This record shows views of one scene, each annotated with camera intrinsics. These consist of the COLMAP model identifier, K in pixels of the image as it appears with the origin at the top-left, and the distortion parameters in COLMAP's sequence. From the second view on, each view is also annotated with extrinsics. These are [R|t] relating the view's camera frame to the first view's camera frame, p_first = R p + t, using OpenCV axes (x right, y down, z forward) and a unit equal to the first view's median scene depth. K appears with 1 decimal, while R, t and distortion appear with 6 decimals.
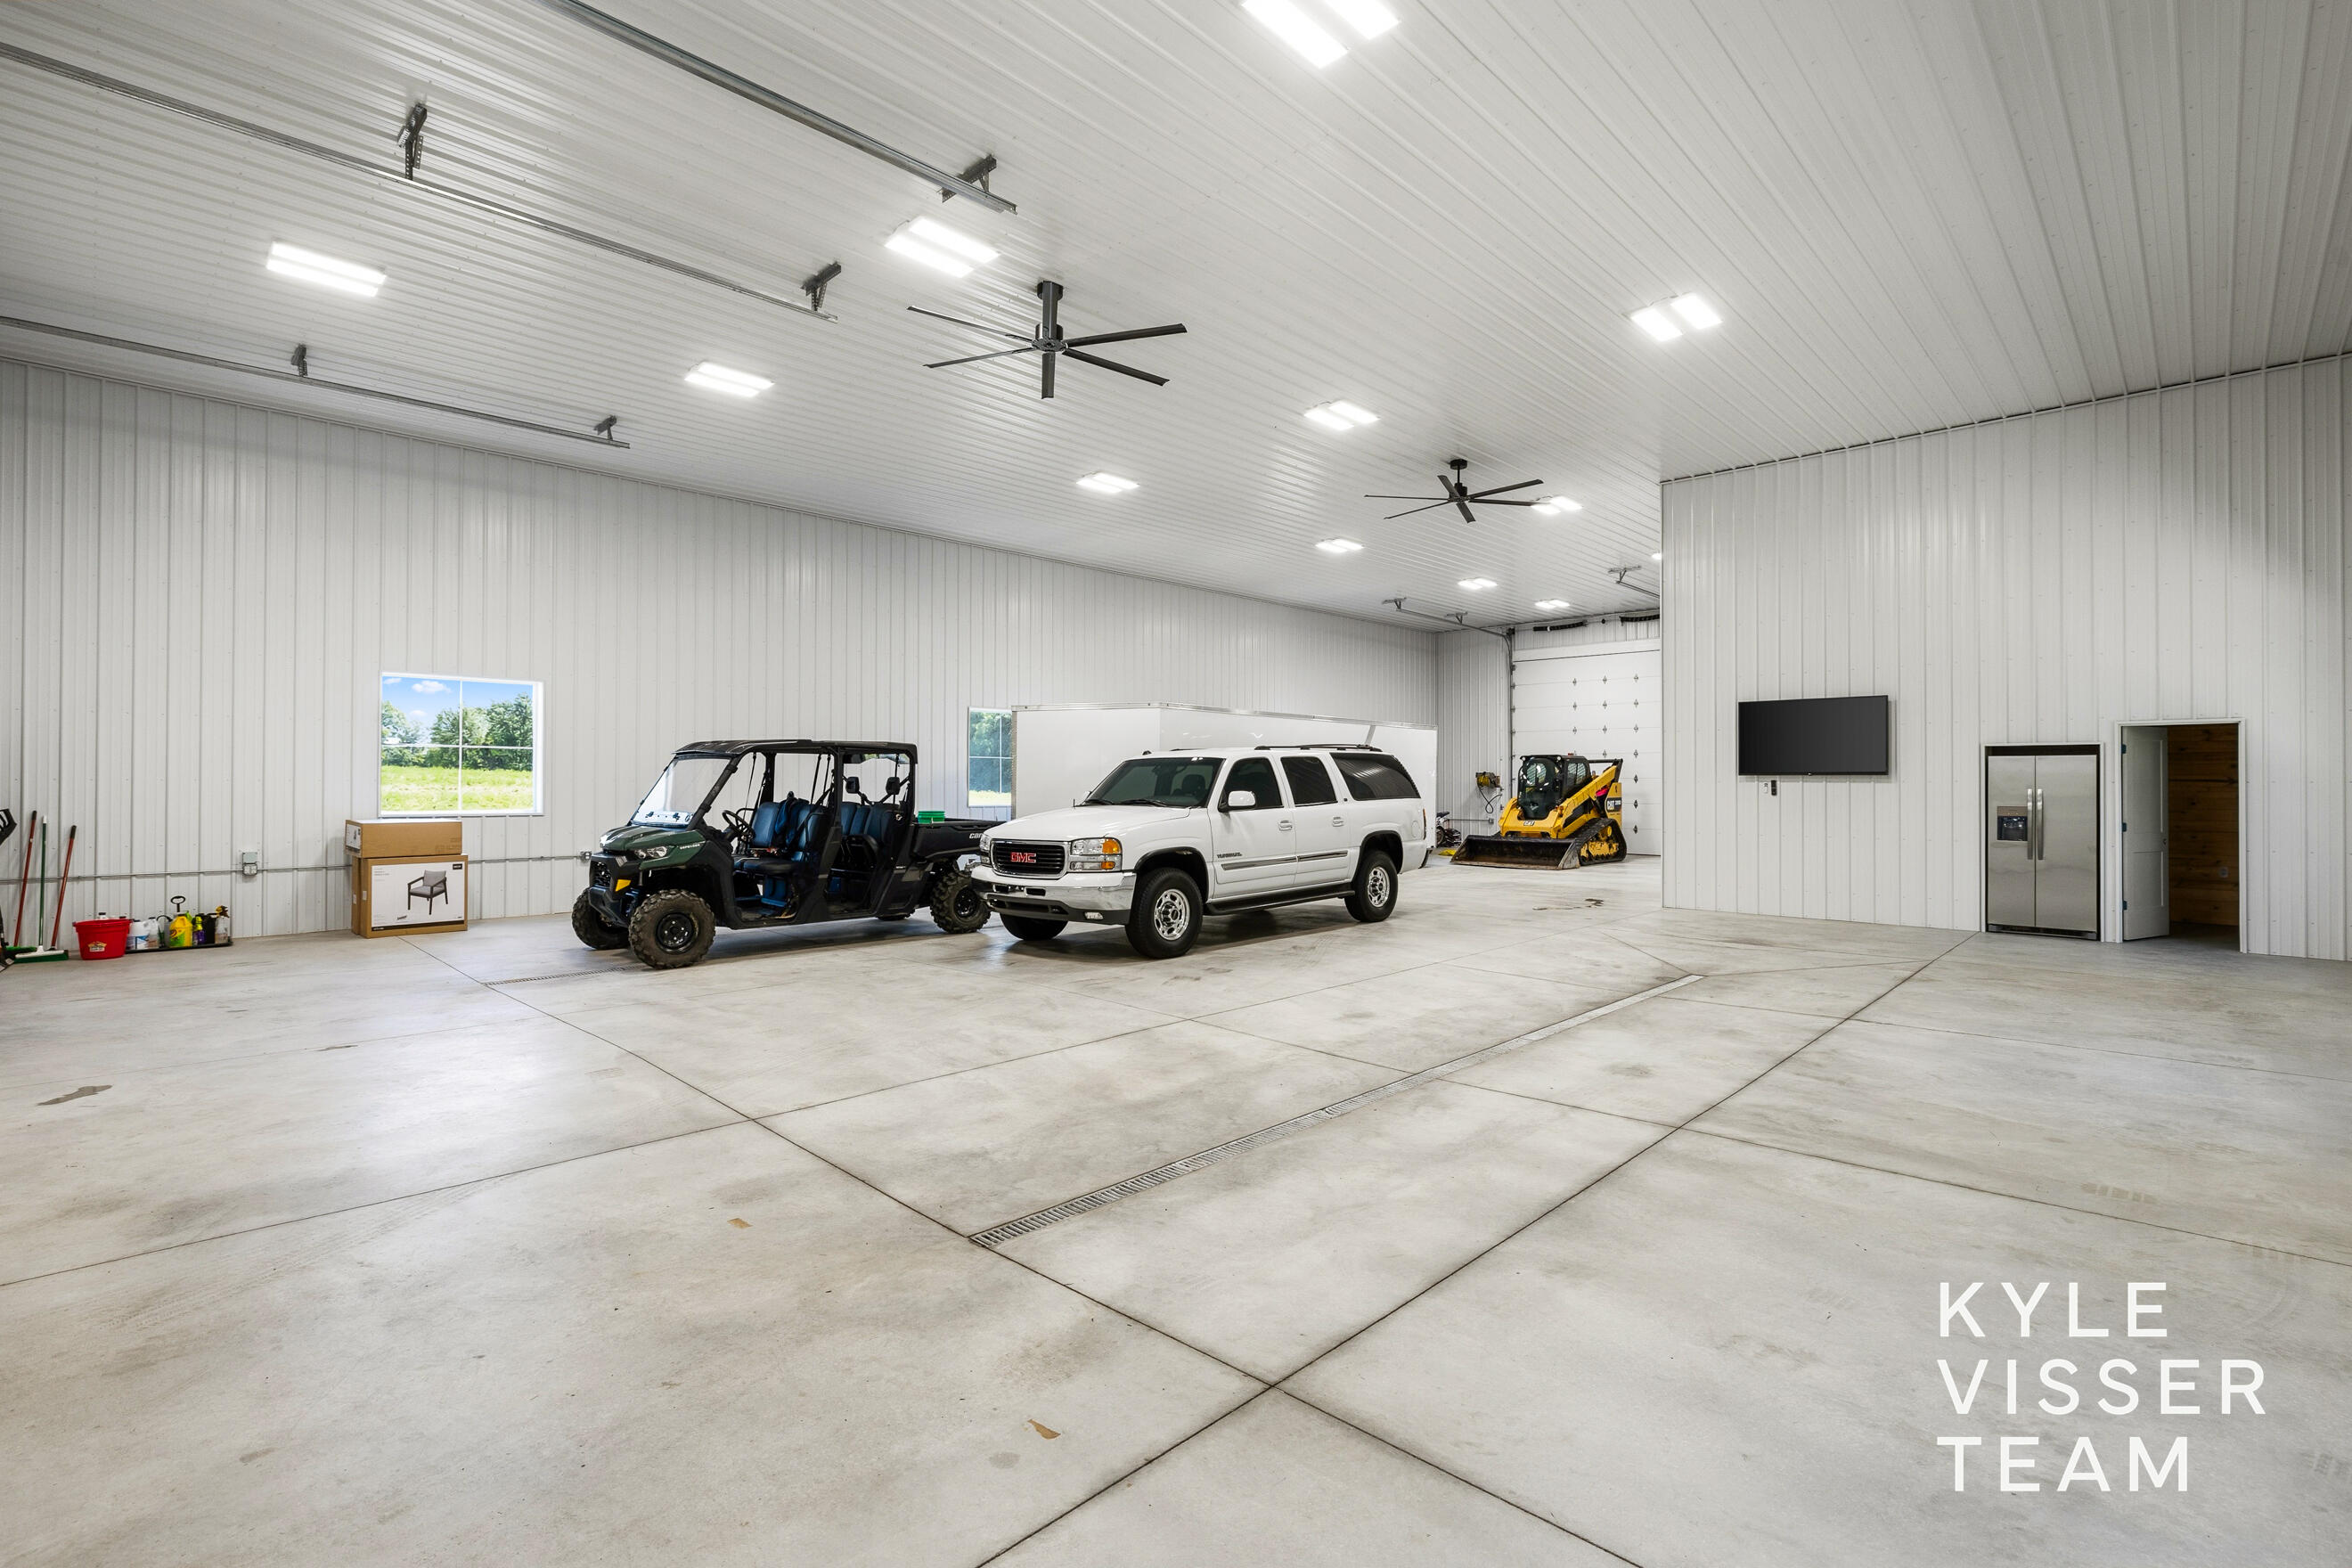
lens RADIAL K [[1079.5, 0, 1185.7], [0, 1079.5, 774.0], [0, 0, 1]] dist [0.001147, -0.000542]
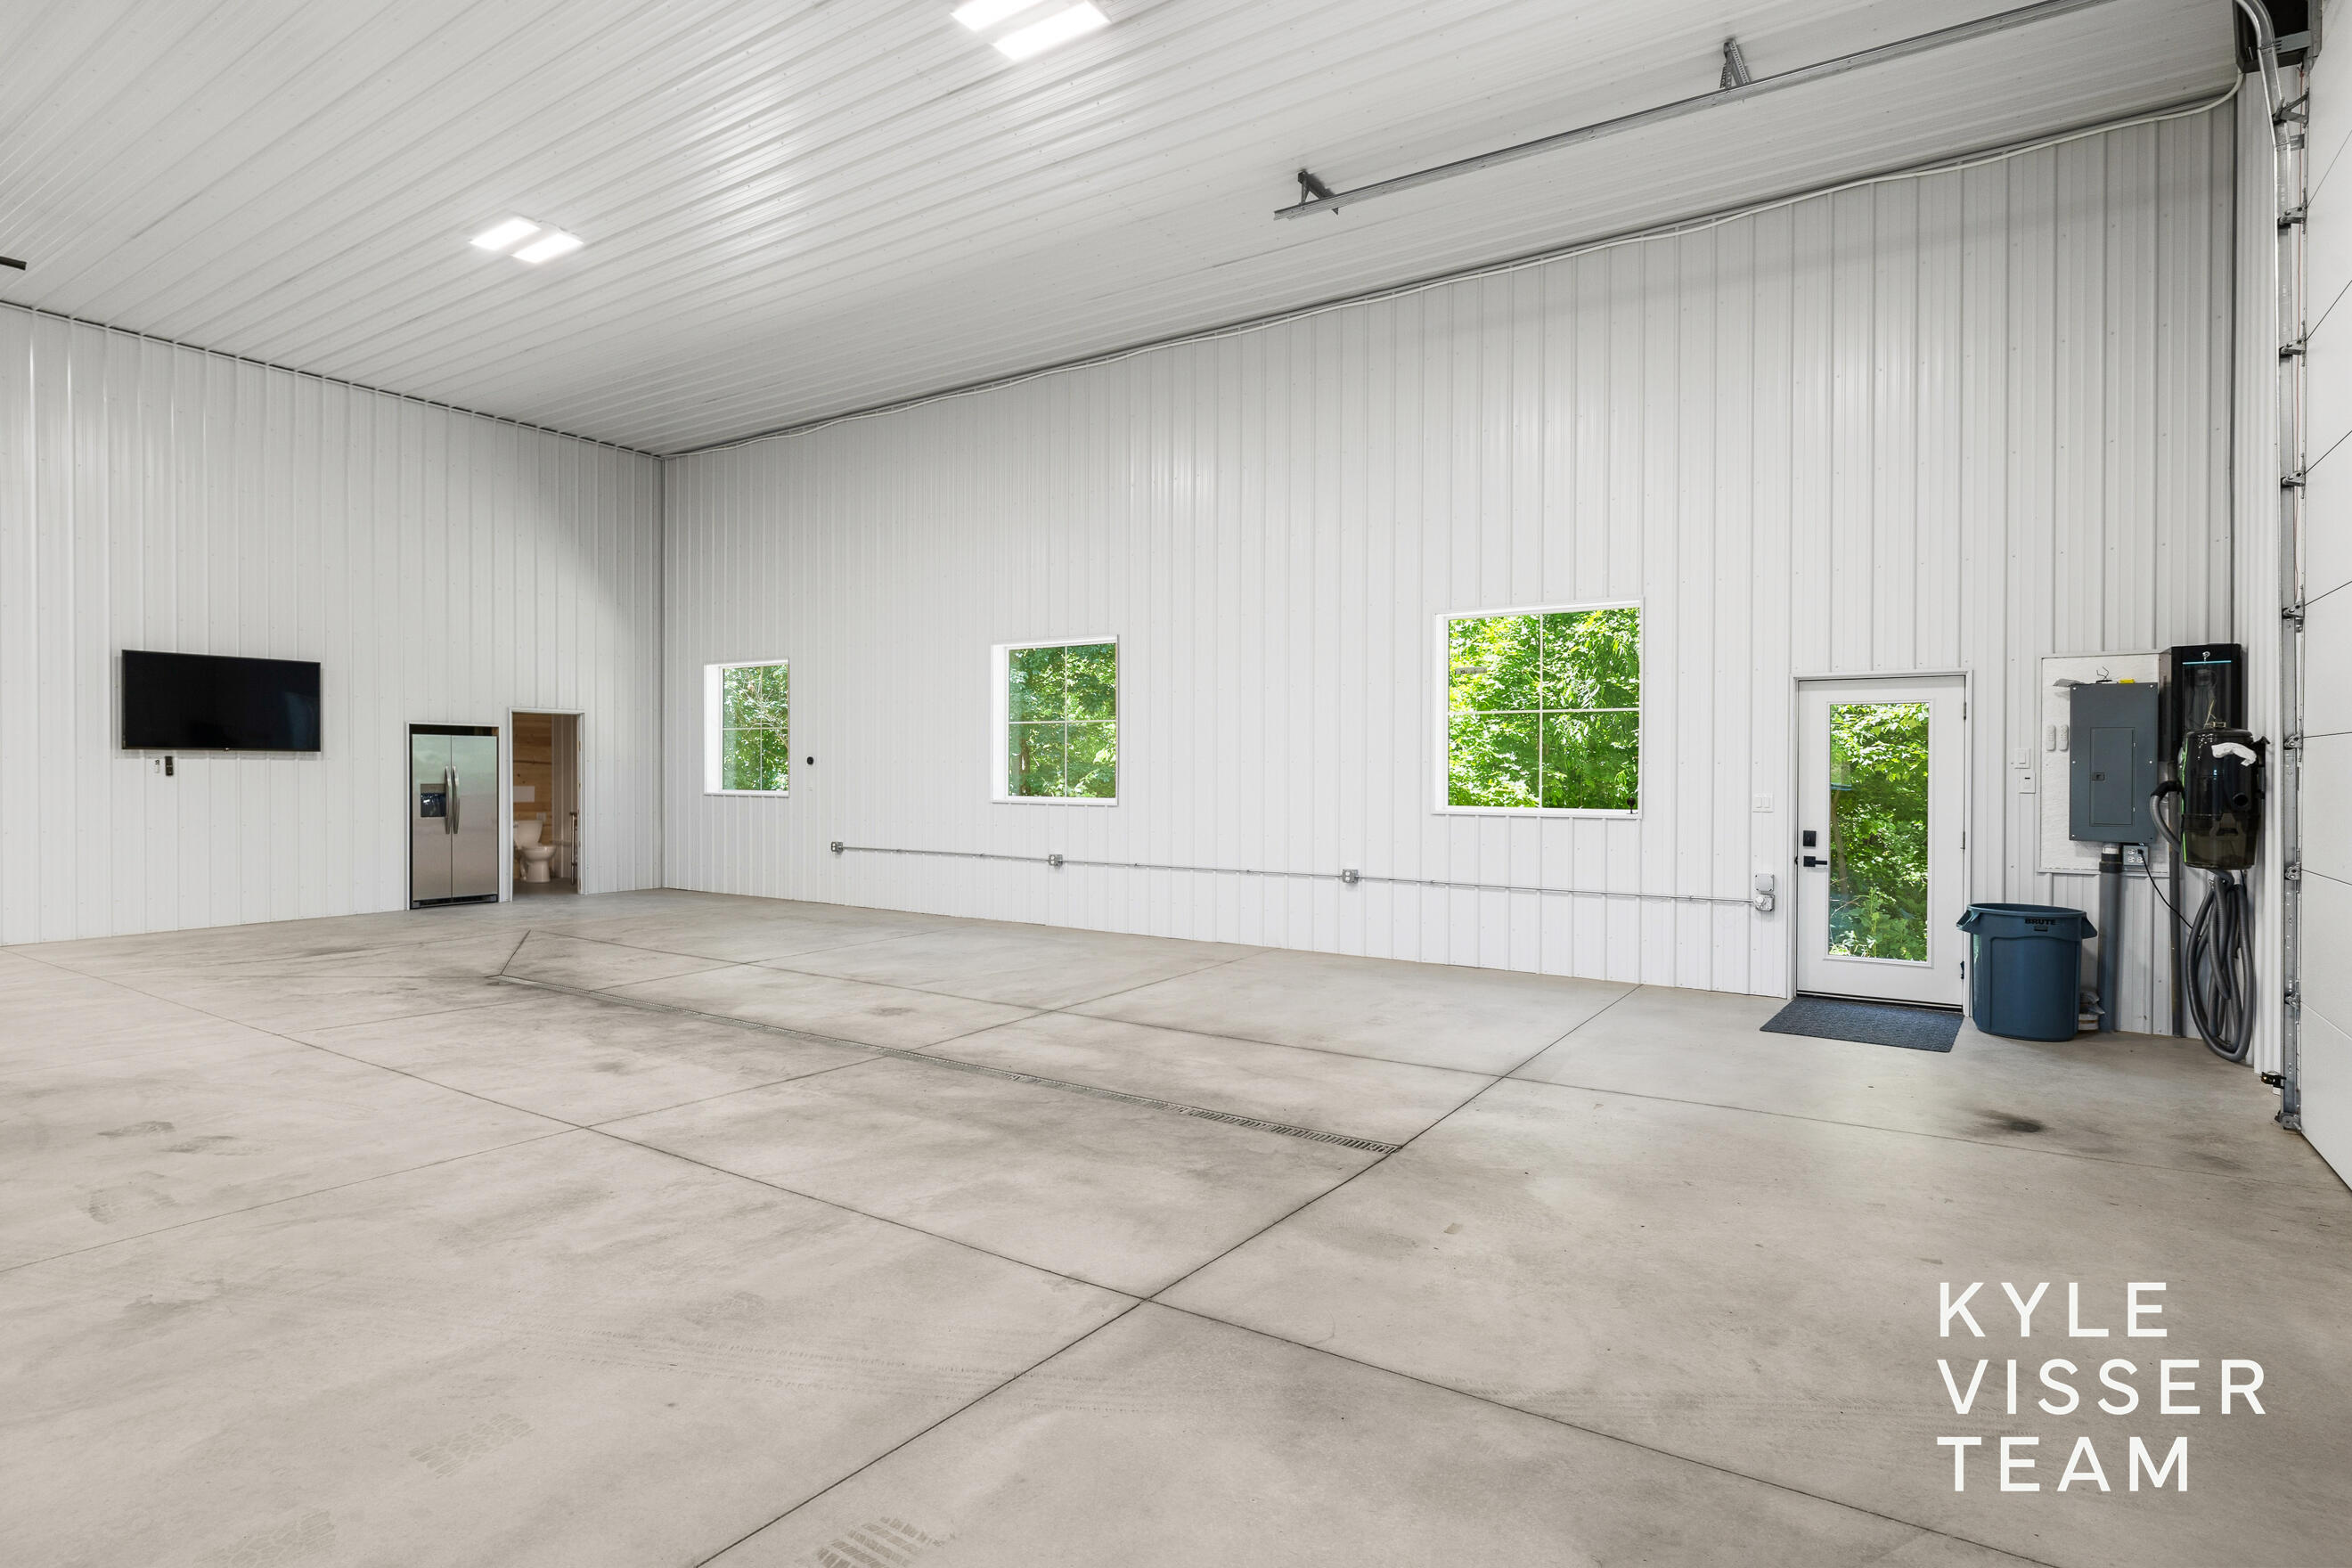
lens RADIAL K [[1216.3, 0, 1176.8], [0, 1216.3, 775.1], [0, 0, 1]] dist [-0.007285, 0.000063]
pose [[-0.185029, -0.009572, 0.982686, -1.099310], [-0.011646, 0.999904, 0.007547, 0.010794], [-0.982664, -0.010048, -0.185123, 1.122471]]
